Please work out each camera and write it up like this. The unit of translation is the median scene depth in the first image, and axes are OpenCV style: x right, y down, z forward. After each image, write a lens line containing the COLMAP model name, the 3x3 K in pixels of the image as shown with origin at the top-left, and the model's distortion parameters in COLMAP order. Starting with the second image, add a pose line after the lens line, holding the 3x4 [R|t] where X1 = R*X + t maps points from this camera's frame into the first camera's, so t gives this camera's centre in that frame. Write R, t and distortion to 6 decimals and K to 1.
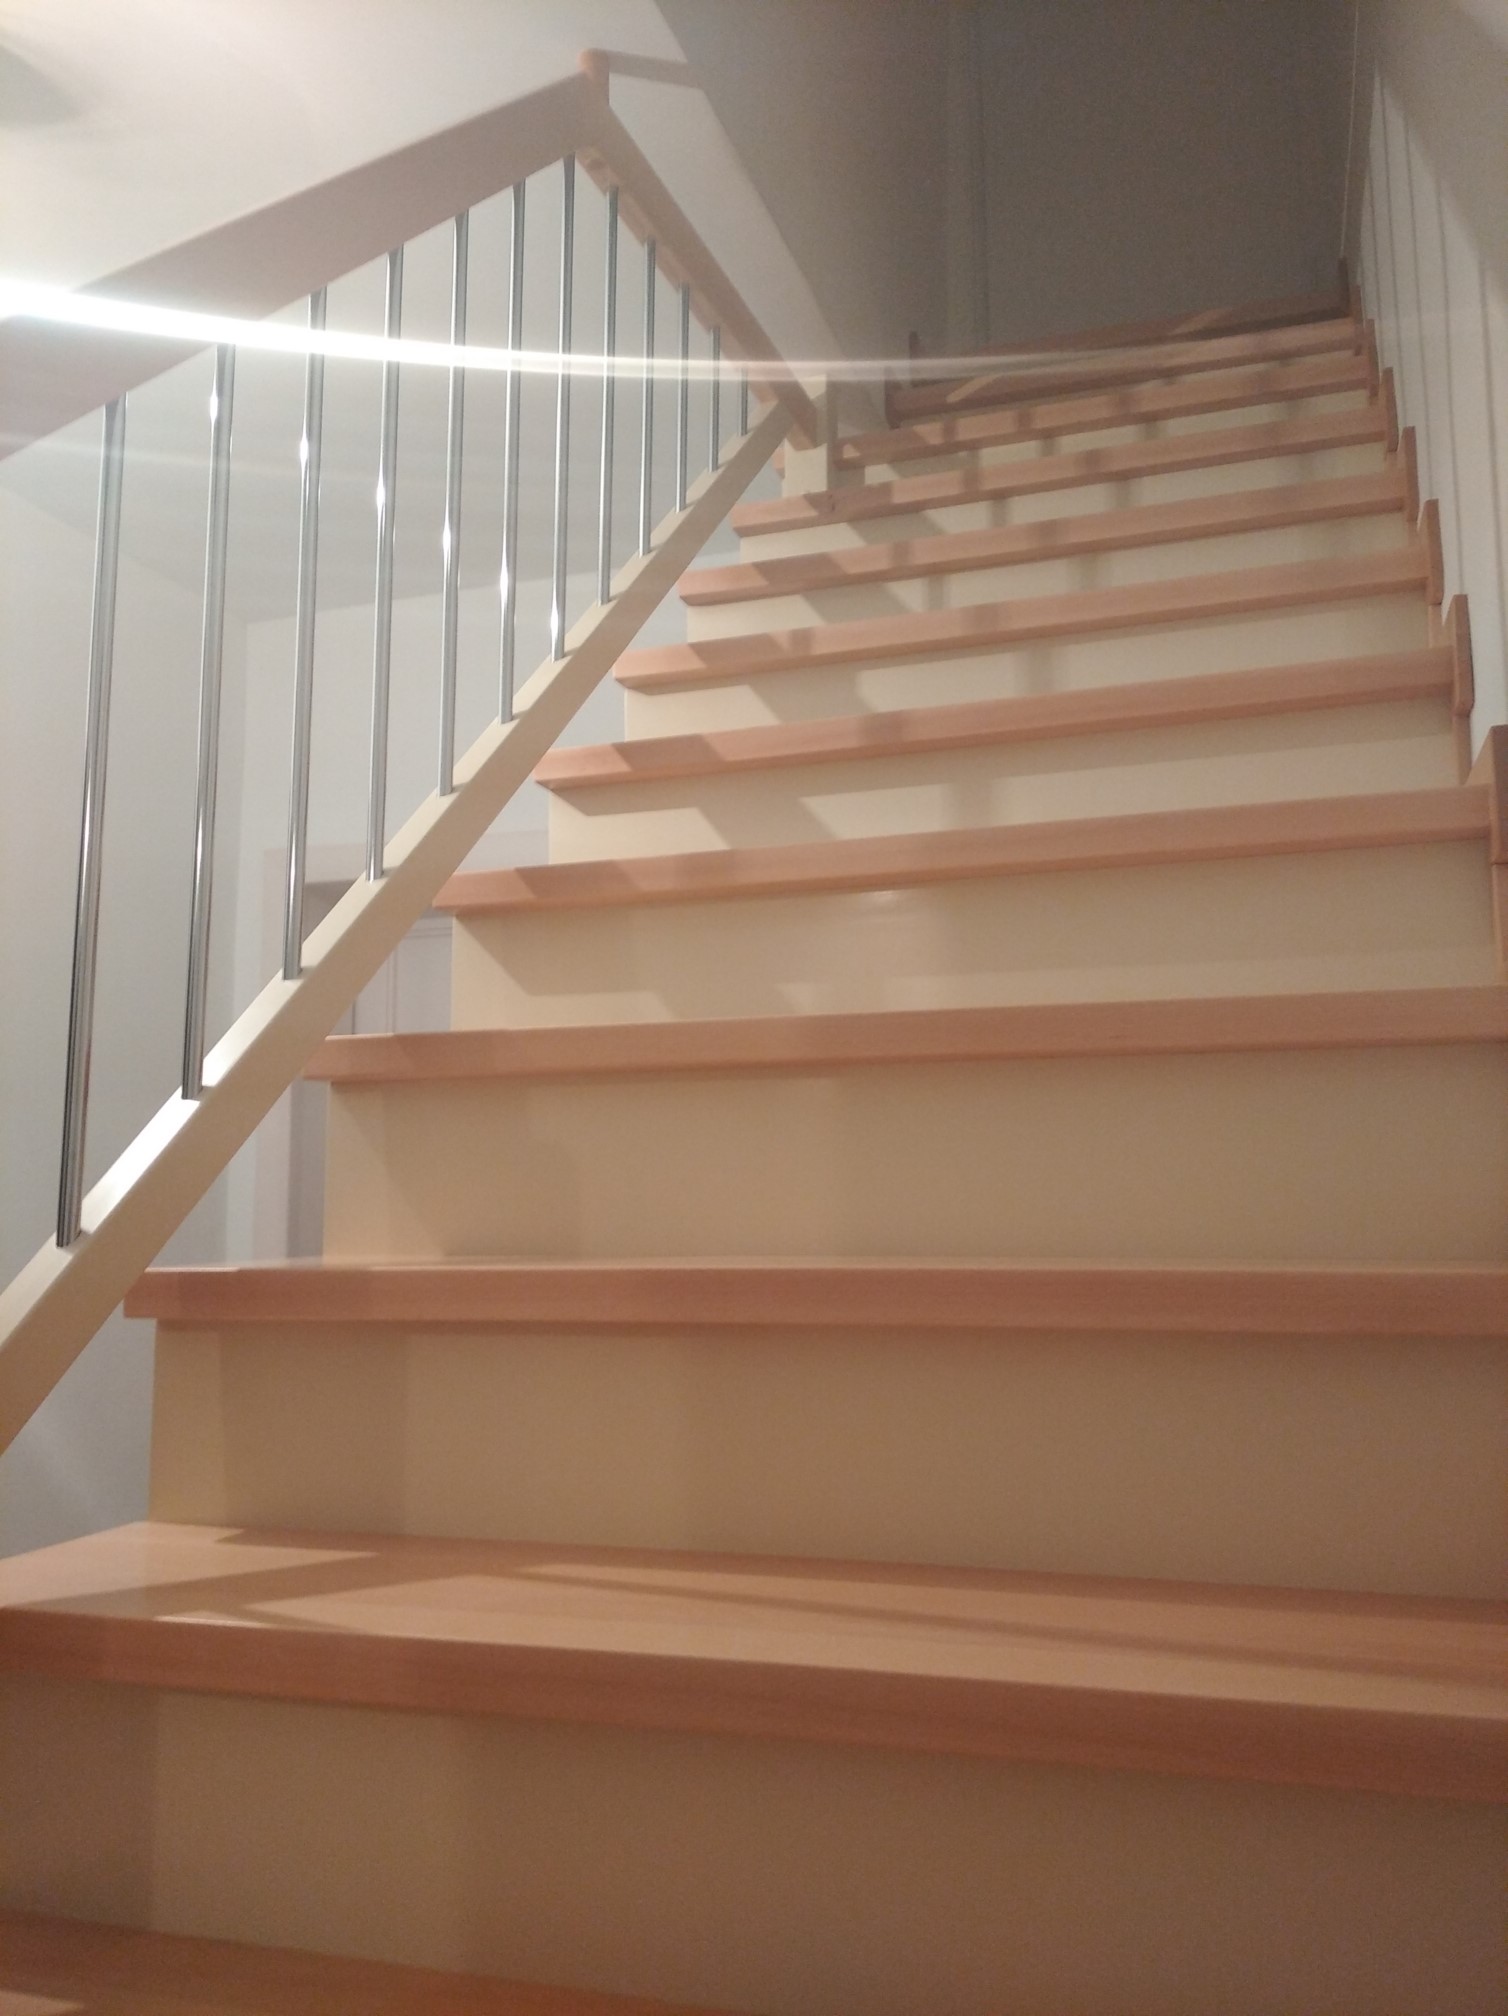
lens RADIAL K [[1673.6, 0, 756.7], [0, 1673.6, 1002.2], [0, 0, 1]] dist [0.073097, -0.128109]
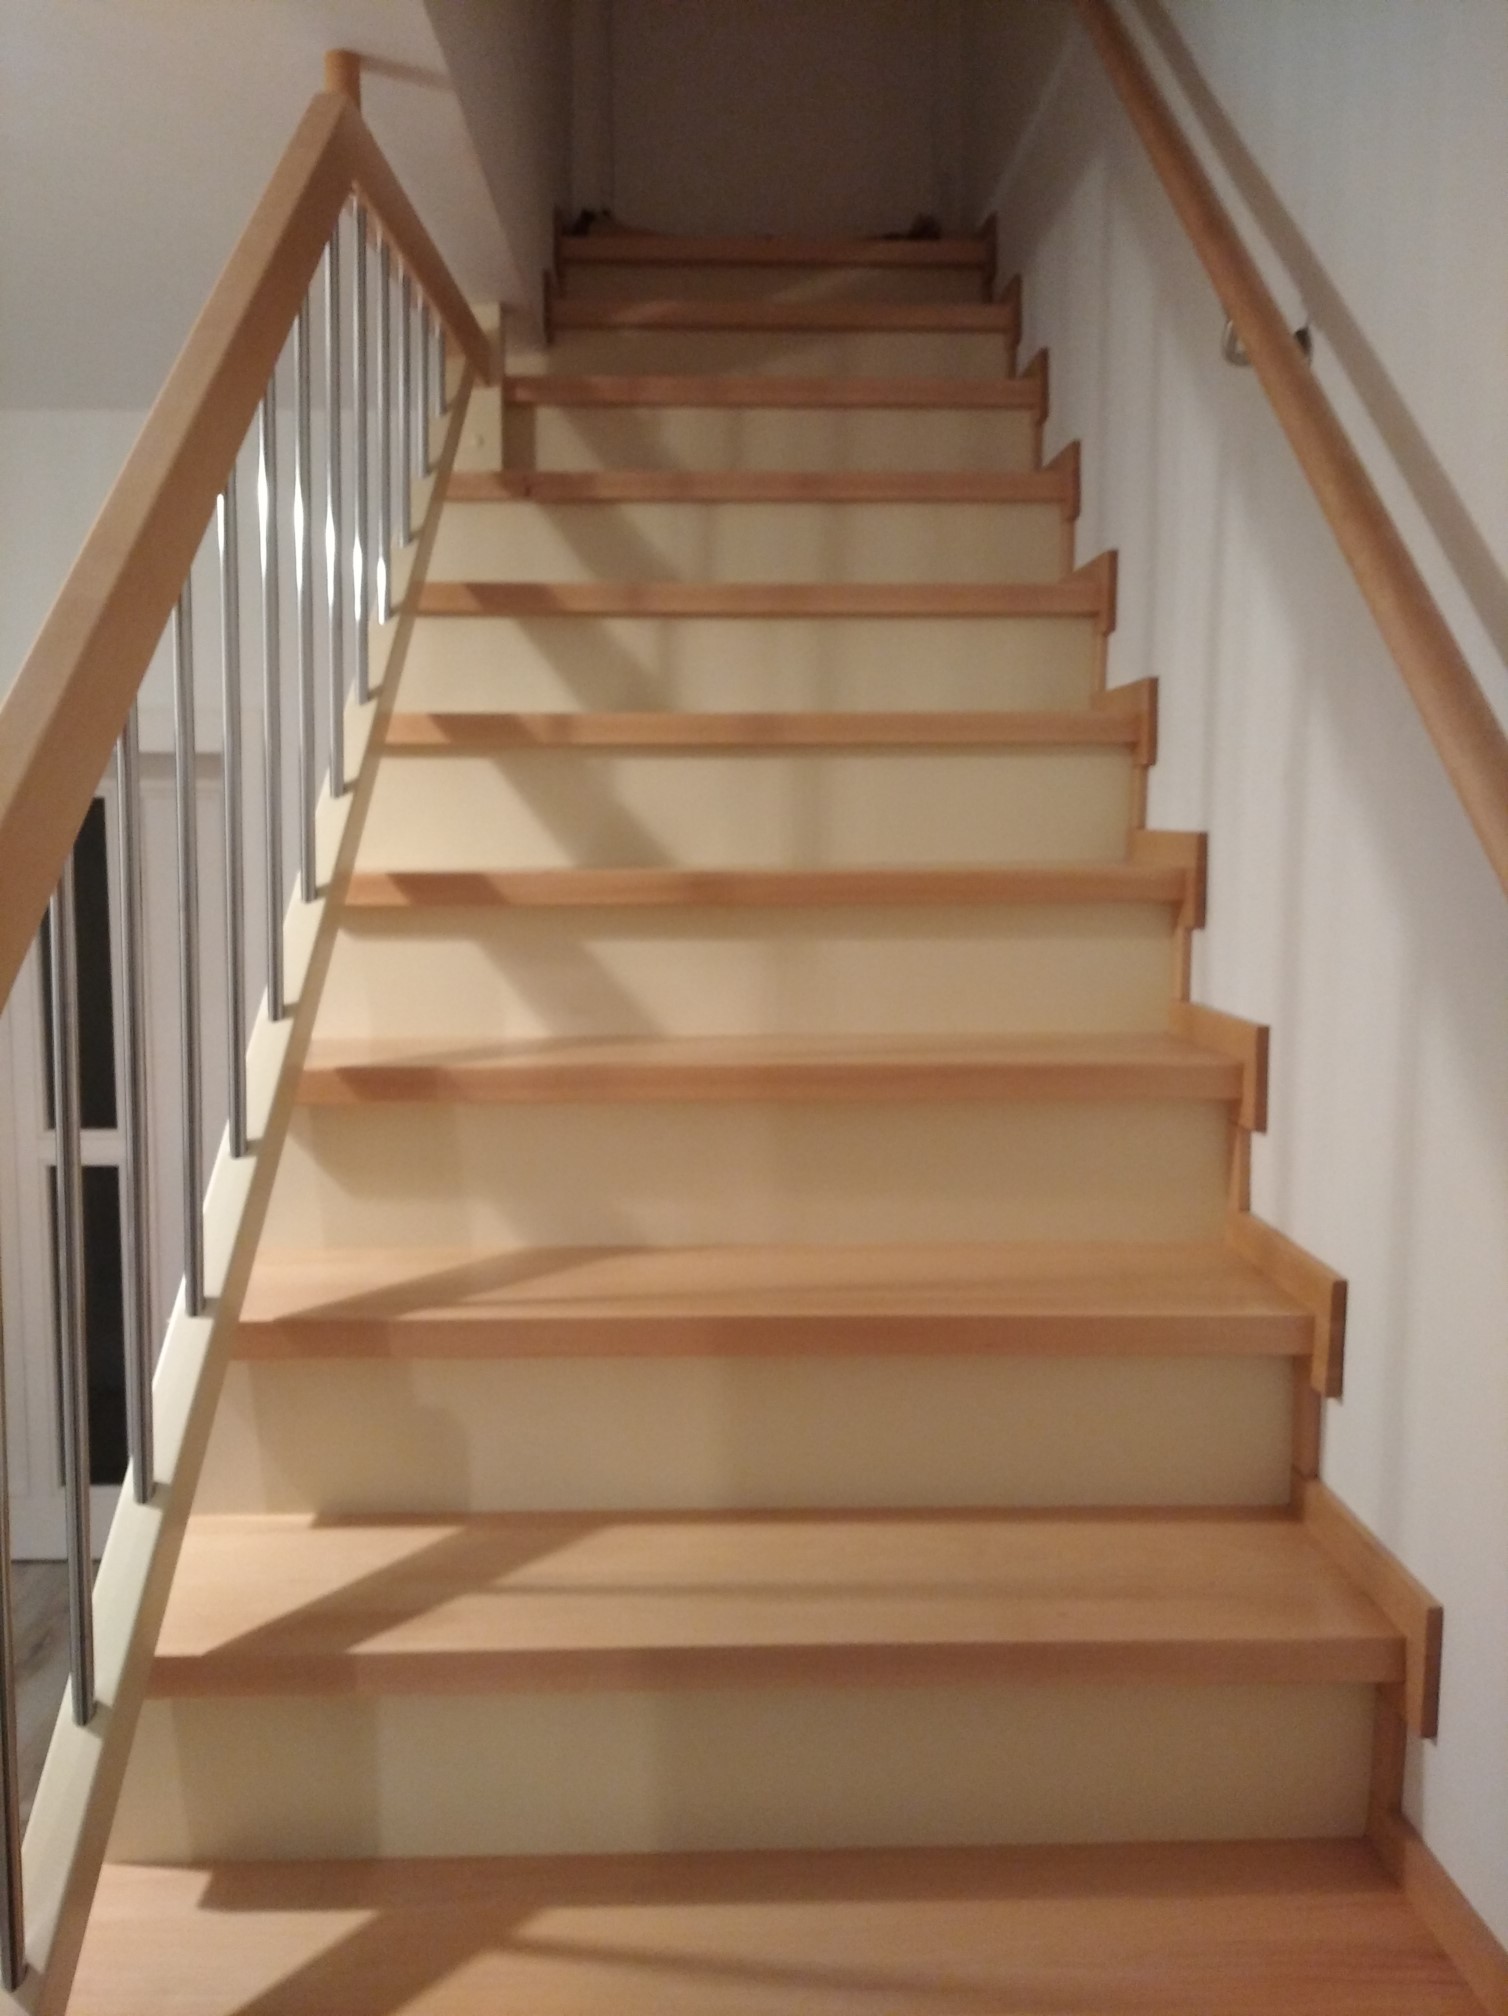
lens RADIAL K [[1673.6, 0, 756.7], [0, 1673.6, 1002.2], [0, 0, 1]] dist [0.073097, -0.128109]
pose [[0.940804, -0.024631, 0.338054, -0.193808], [-0.054089, 0.973665, 0.221472, -0.277913], [-0.334607, -0.226647, 0.914696, 0.030235]]
